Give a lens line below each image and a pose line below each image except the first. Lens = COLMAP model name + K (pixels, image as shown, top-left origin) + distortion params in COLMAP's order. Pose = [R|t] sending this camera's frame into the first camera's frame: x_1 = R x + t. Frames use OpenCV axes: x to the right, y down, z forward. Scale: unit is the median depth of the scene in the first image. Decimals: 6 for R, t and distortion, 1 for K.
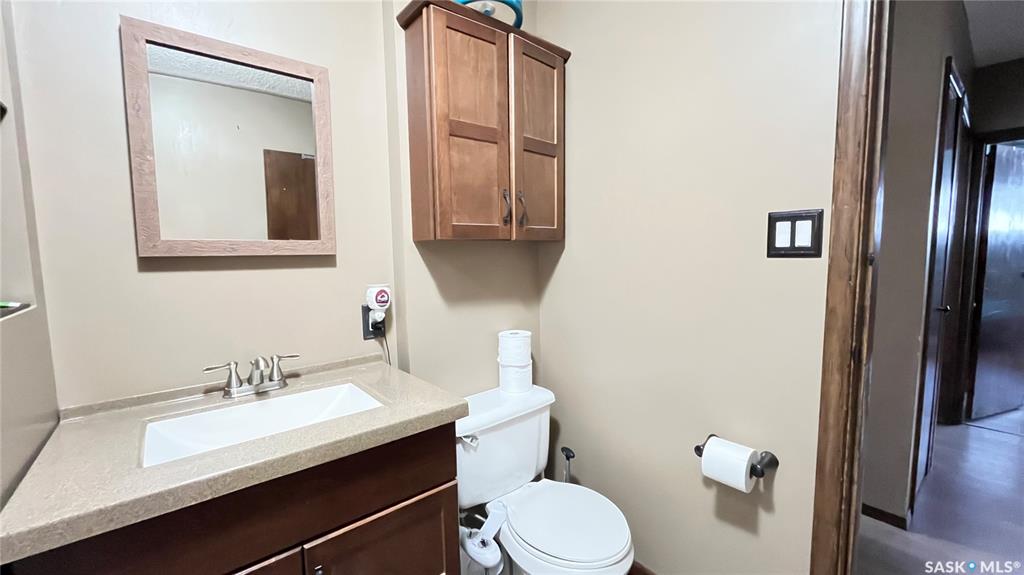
lens RADIAL K [[413.7, 0, 512.0], [0, 413.7, 287.5], [0, 0, 1]] dist [0.000510, -0.000147]
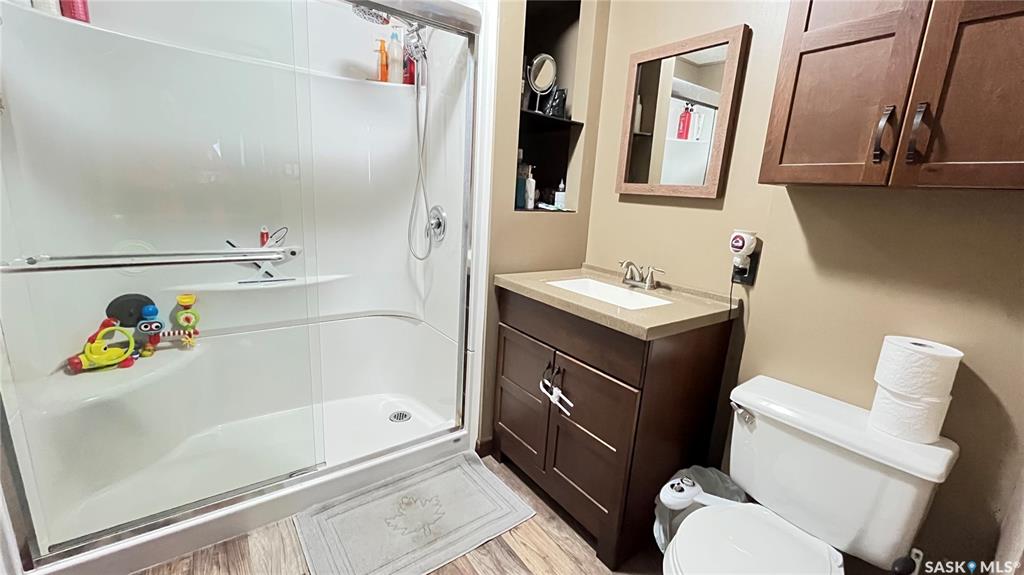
lens RADIAL K [[413.7, 0, 512.0], [0, 413.7, 287.5], [0, 0, 1]] dist [0.000510, -0.000147]
pose [[-0.073808, 0.235678, -0.969024, 0.747465], [-0.135851, 0.960241, 0.243889, -0.043607], [0.987976, 0.149644, -0.038856, 0.503765]]
